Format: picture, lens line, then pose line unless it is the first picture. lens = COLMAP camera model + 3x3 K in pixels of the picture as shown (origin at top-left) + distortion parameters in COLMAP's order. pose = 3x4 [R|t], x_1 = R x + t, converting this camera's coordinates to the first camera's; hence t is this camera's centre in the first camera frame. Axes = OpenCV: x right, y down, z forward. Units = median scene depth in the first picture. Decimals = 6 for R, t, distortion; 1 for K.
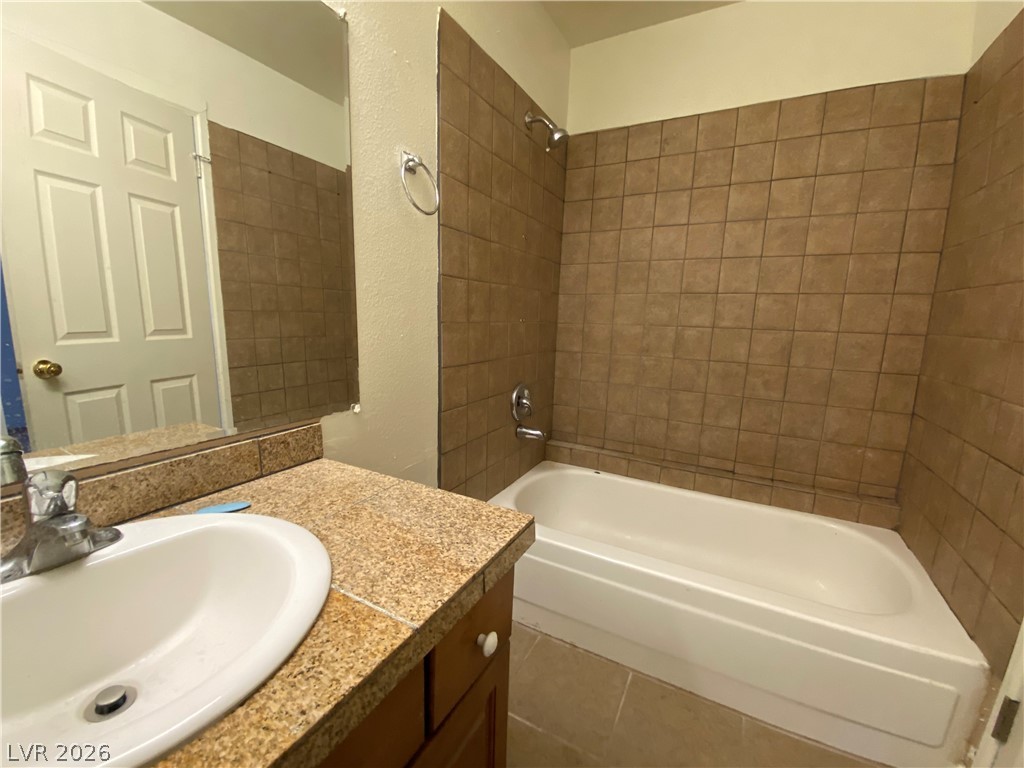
lens RADIAL K [[414.0, 0, 511.5], [0, 414.0, 389.1], [0, 0, 1]] dist [0.014238, -0.016736]
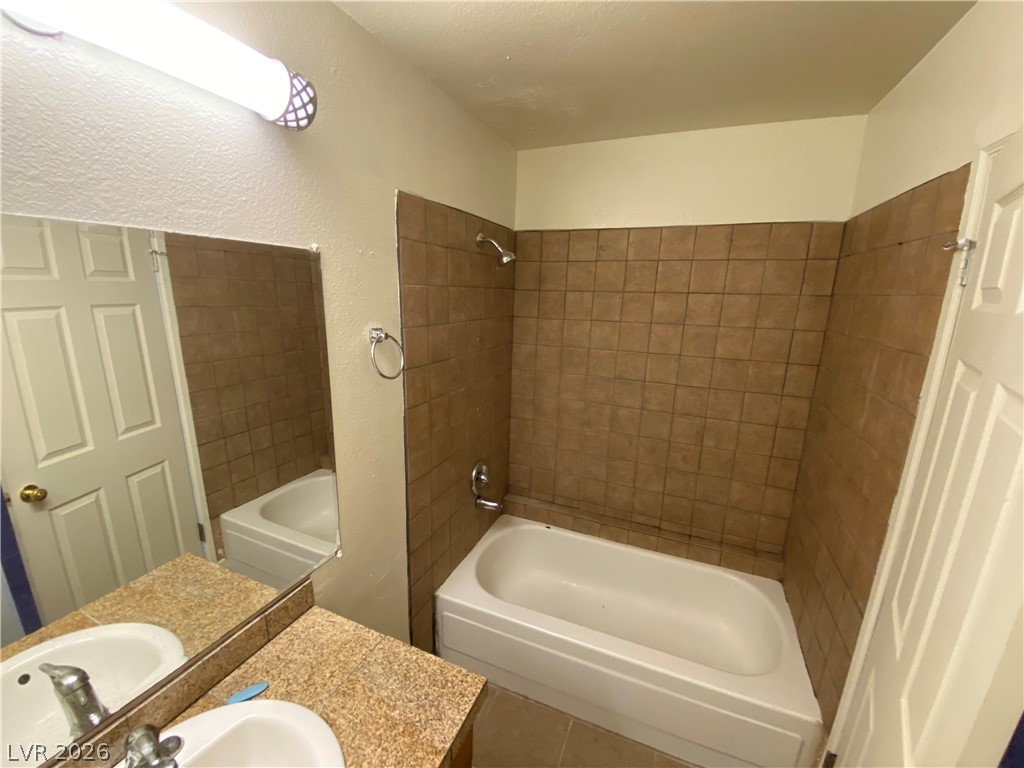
lens RADIAL K [[412.1, 0, 512.0], [0, 412.1, 391.5], [0, 0, 1]] dist [0.032448, -0.027370]
pose [[0.995388, -0.024978, 0.092622, 0.014987], [0.019415, 0.997980, 0.060482, -0.314255], [-0.093945, -0.058405, 0.993863, -0.138682]]
